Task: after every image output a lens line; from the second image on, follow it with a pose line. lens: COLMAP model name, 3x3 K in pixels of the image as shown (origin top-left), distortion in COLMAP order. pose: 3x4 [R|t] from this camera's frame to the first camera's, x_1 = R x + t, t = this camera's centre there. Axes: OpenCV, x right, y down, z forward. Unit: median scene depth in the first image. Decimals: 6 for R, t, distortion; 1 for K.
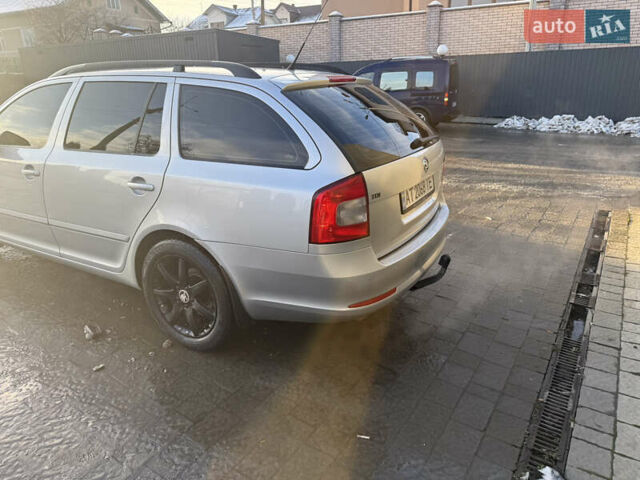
lens RADIAL K [[469.9, 0, 320.0], [0, 469.9, 240.0], [0, 0, 1]] dist [0.046420, -0.054405]
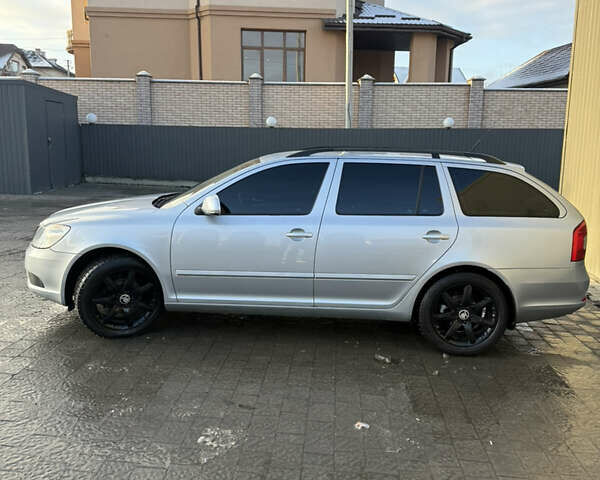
lens RADIAL K [[607.6, 0, 300.0], [0, 607.6, 240.0], [0, 0, 1]] dist [0.080690, -0.004147]
pose [[0.854337, -0.045053, 0.517763, -1.474683], [0.130259, 0.983000, -0.129400, 0.067640], [-0.503131, 0.177994, 0.845681, -0.283069]]
